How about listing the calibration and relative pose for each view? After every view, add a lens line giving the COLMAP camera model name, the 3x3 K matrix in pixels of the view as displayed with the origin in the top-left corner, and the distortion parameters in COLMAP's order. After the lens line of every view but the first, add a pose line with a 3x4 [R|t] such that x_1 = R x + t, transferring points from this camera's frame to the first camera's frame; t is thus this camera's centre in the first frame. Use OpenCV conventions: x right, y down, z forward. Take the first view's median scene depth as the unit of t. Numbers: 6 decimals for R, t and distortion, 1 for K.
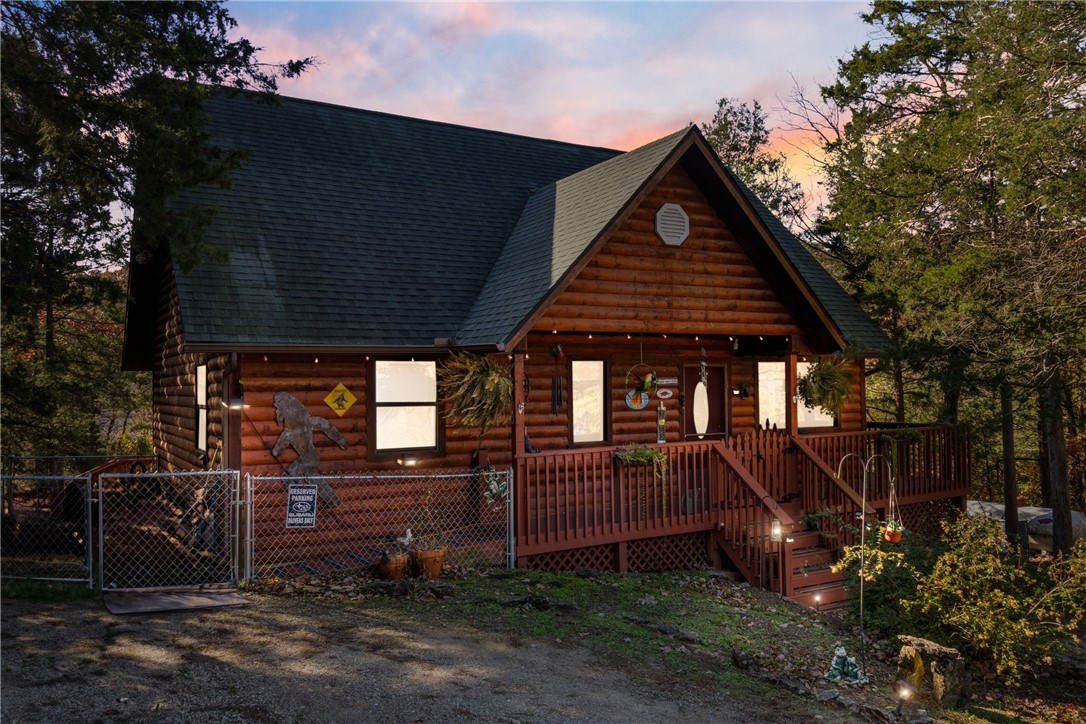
lens RADIAL K [[819.9, 0, 541.6], [0, 819.9, 359.8], [0, 0, 1]] dist [0.003892, 0.001457]
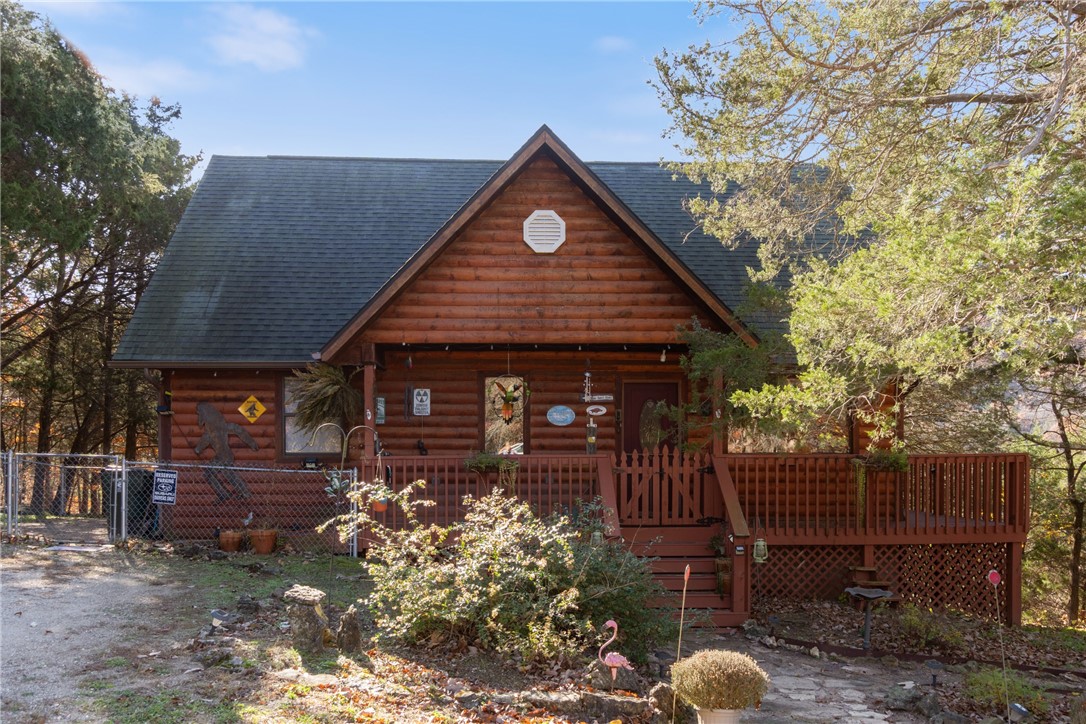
lens RADIAL K [[819.9, 0, 512.6], [0, 819.9, 462.9], [0, 0, 1]] dist [0.003892, 0.001457]
pose [[0.889283, 0.019418, -0.456946, 0.578629], [0.003939, 0.998736, 0.050107, 0.061873], [0.457341, -0.046360, 0.888082, 0.099212]]
